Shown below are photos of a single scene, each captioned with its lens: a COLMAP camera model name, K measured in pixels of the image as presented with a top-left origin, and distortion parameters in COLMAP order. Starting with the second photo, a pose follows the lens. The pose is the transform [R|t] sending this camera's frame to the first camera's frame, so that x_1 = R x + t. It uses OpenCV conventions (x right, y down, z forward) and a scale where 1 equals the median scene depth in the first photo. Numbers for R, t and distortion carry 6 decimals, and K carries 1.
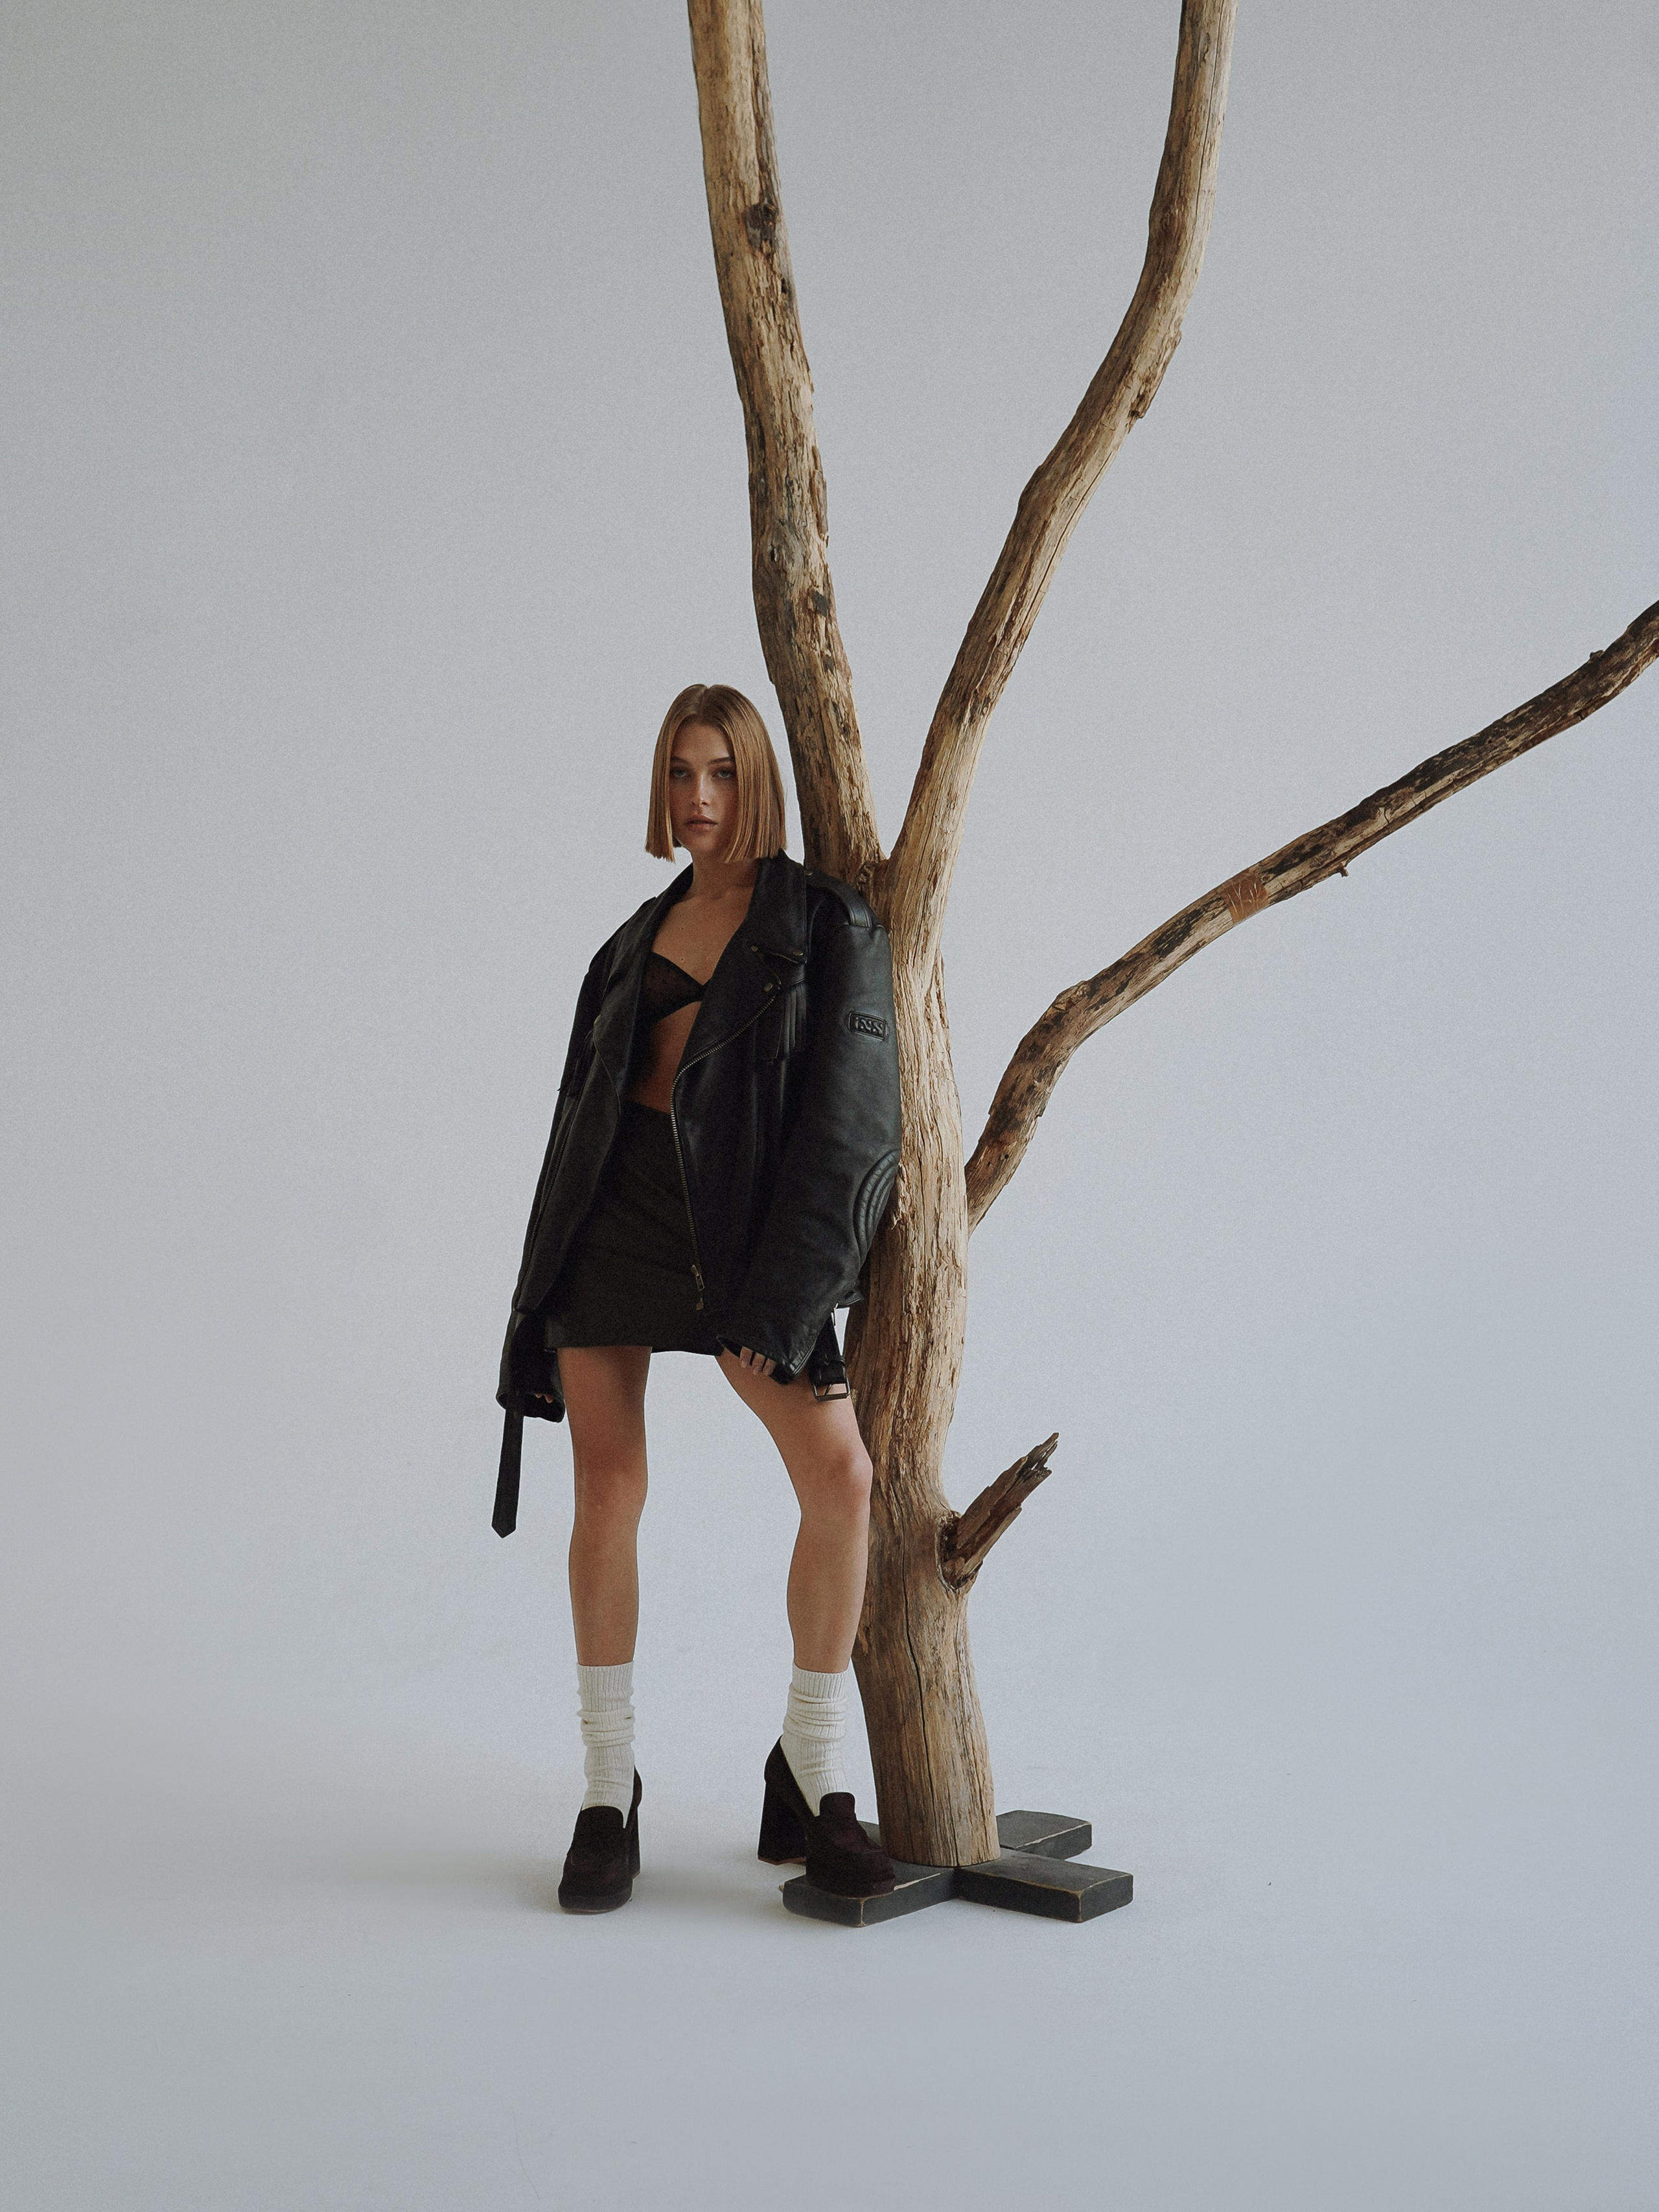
lens RADIAL K [[1094.2, 0, 829.5], [0, 1094.2, 1106.0], [0, 0, 1]] dist [-0.000618, -0.000790]
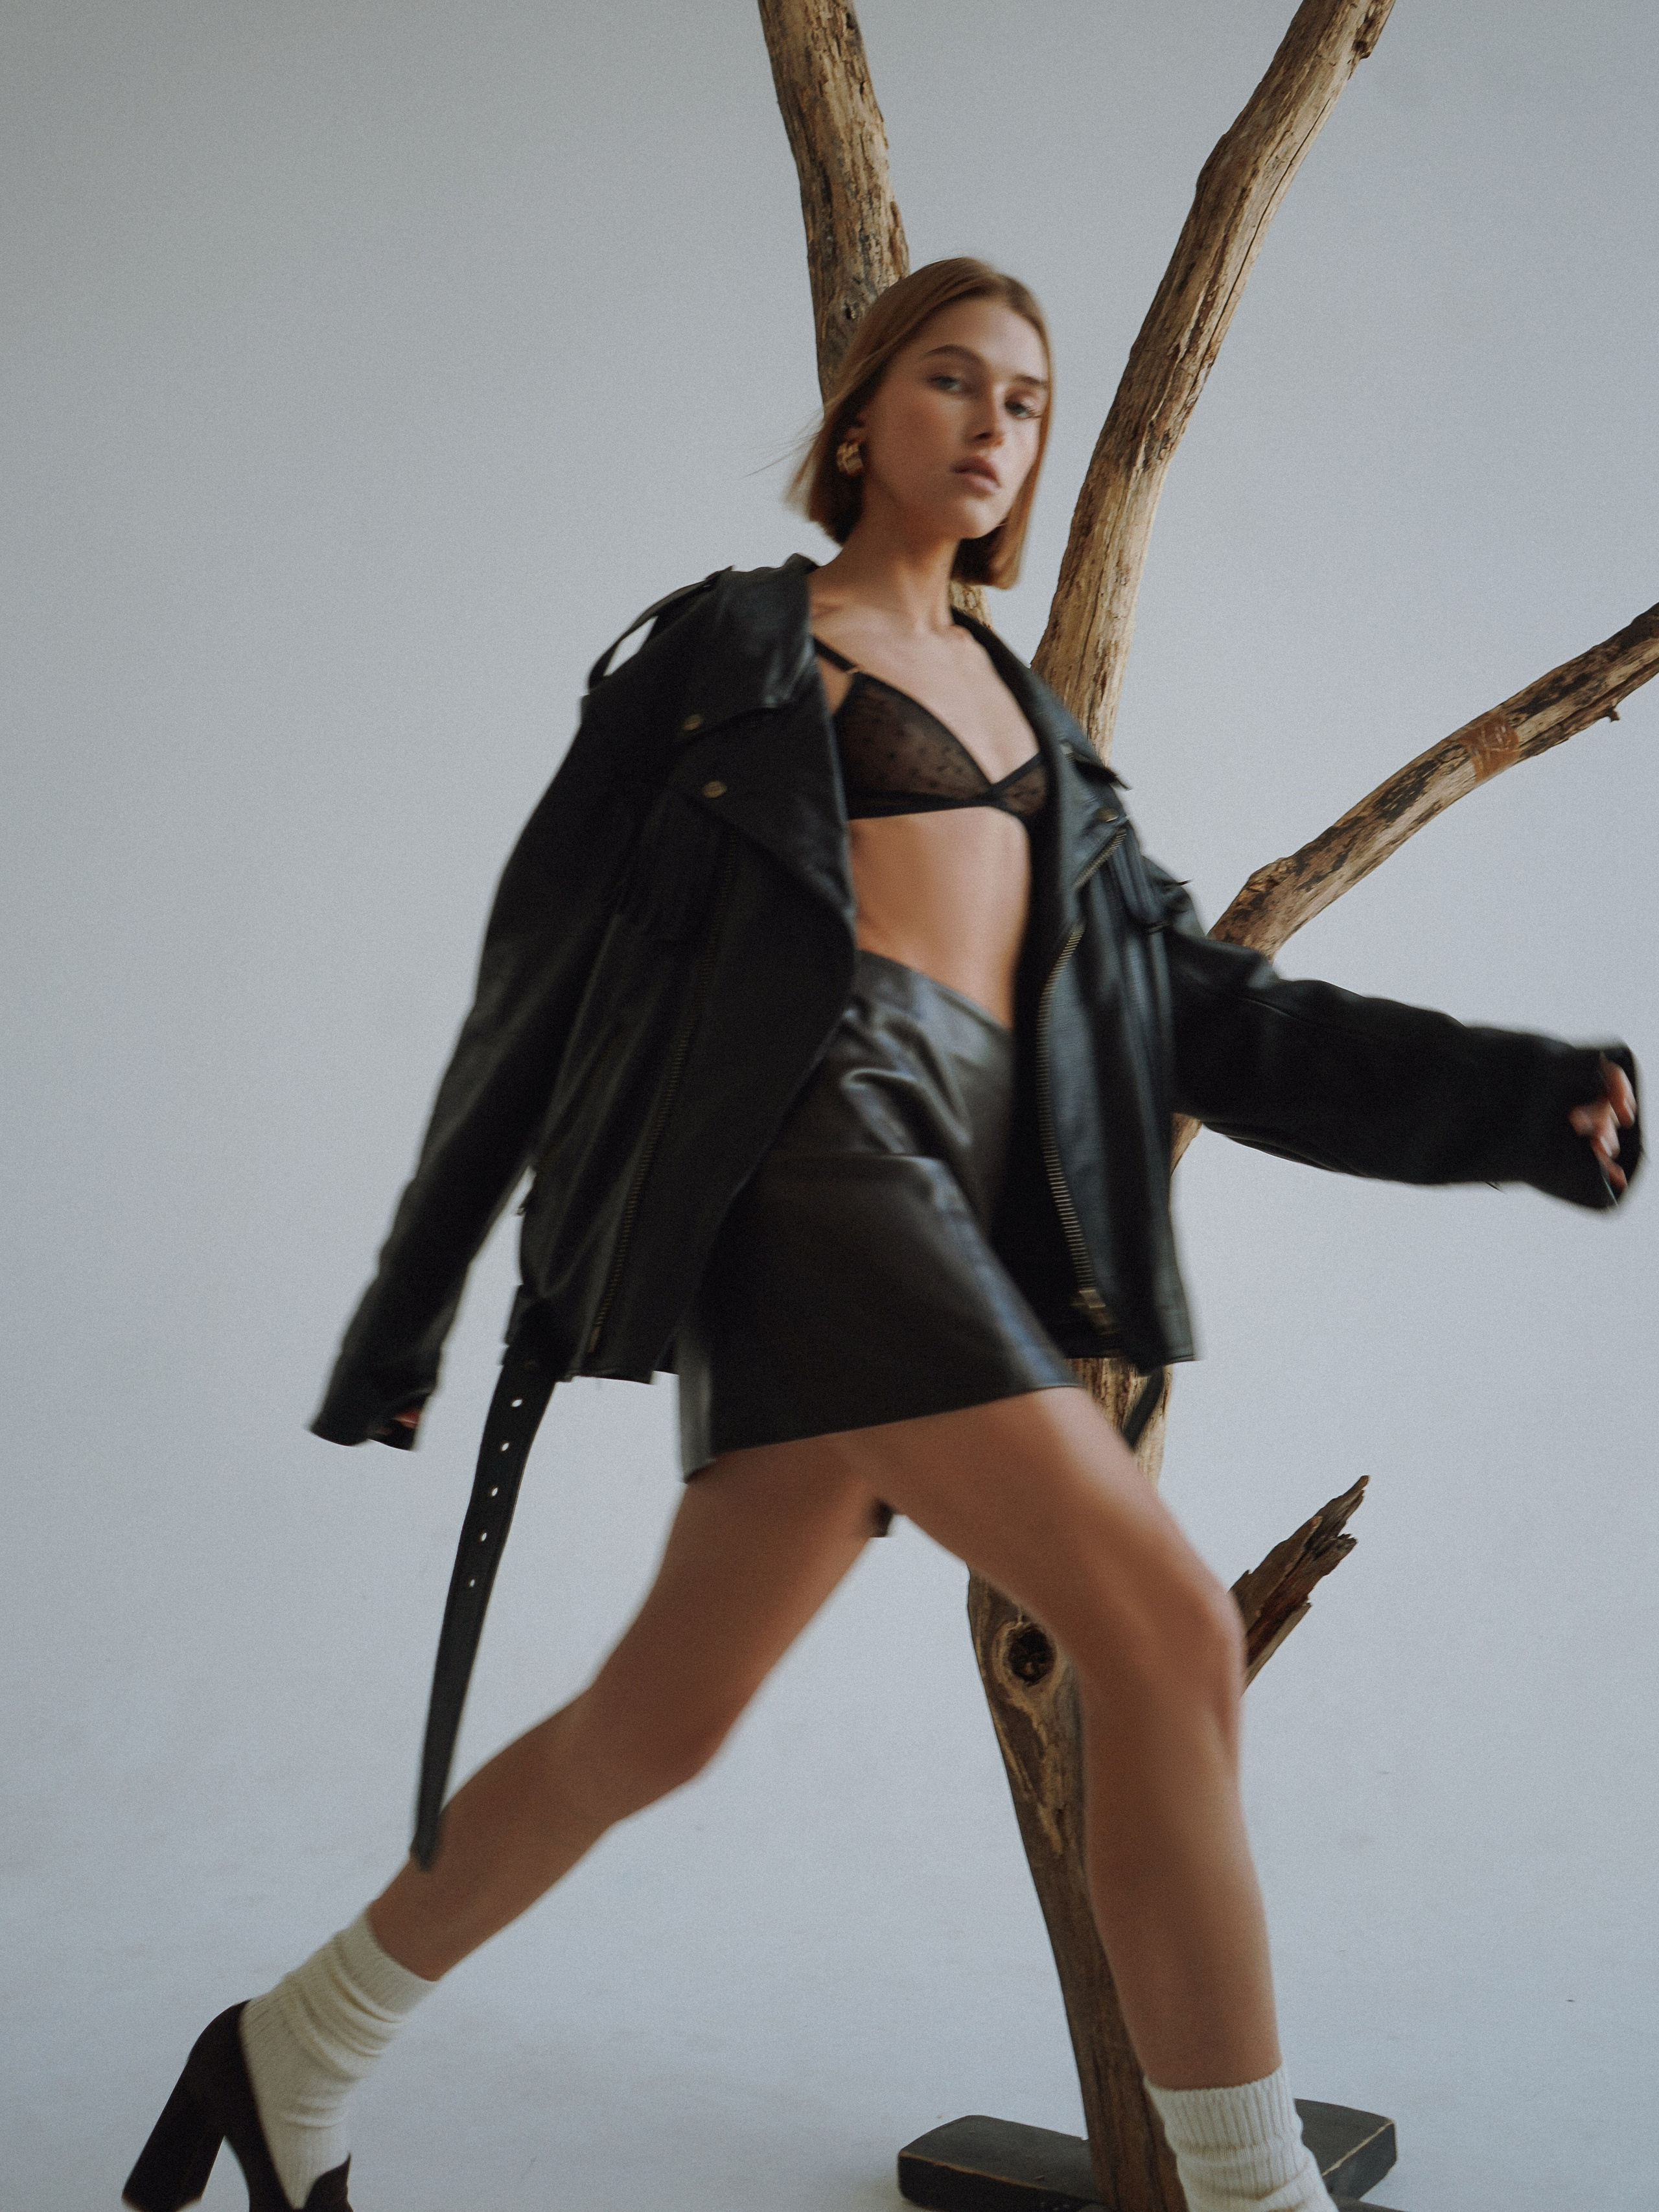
lens RADIAL K [[1094.0, 0, 829.5], [0, 1094.0, 1106.0], [0, 0, 1]] dist [-0.000618, -0.000790]
pose [[0.999555, -0.018886, 0.023100, -0.091789], [0.021255, 0.994026, -0.107055, 0.124094], [-0.020940, 0.107498, 0.993985, 0.300804]]
